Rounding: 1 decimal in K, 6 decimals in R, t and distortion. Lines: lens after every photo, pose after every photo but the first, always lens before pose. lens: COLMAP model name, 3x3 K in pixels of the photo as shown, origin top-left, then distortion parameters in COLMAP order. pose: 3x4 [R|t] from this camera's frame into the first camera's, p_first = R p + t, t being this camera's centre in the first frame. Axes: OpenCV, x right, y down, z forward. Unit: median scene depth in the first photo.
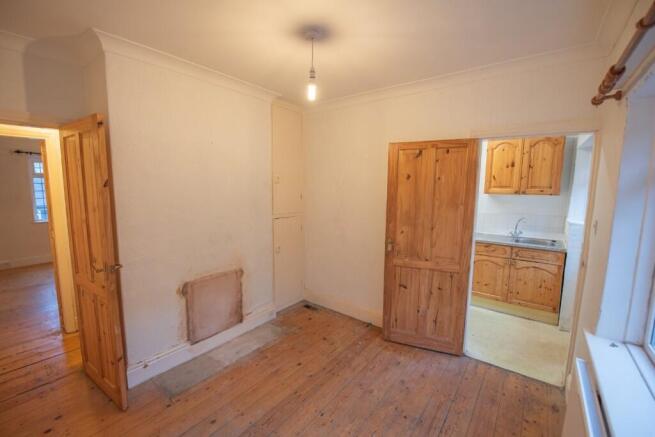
lens RADIAL K [[270.1, 0, 322.0], [0, 270.1, 219.8], [0, 0, 1]] dist [-0.000455, -0.000052]
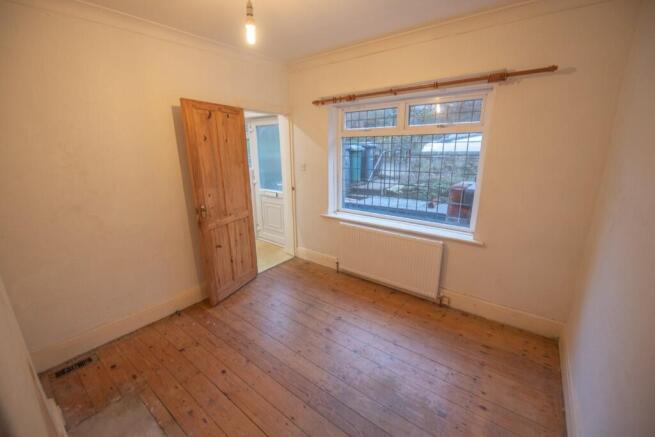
lens RADIAL K [[270.1, 0, 322.3], [0, 270.1, 217.2], [0, 0, 1]] dist [-0.000455, -0.000052]
pose [[0.015438, -0.262574, 0.964788, -0.695996], [0.134615, 0.956665, 0.258209, -0.080179], [-0.990778, 0.125888, 0.050115, 0.561643]]
